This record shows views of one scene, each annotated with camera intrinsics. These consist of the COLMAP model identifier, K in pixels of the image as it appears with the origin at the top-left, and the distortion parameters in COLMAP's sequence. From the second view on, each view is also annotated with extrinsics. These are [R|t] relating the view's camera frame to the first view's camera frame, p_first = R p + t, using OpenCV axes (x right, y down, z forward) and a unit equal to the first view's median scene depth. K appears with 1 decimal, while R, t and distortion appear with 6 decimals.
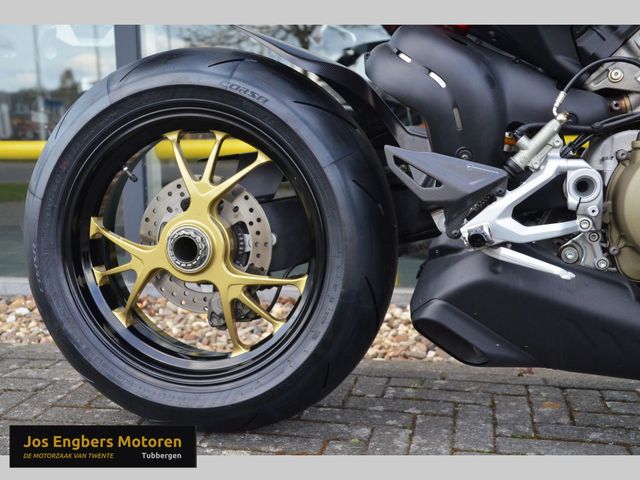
lens RADIAL K [[790.7, 0, 311.8], [0, 790.7, 242.9], [0, 0, 1]] dist [-0.007718, 0.291023]
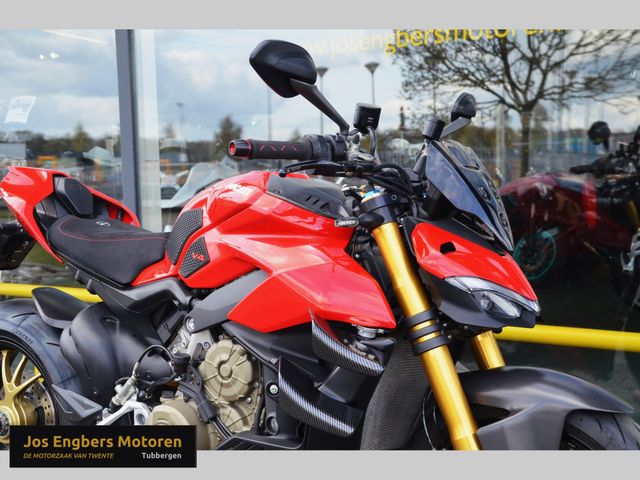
lens RADIAL K [[838.4, 0, 344.7], [0, 838.4, 241.4], [0, 0, 1]] dist [0.008832, 0.034695]
pose [[0.947005, 0.020531, -0.320561, 1.307932], [-0.041151, 0.997487, -0.057682, -0.360854], [0.318571, 0.067817, 0.945470, -0.579880]]
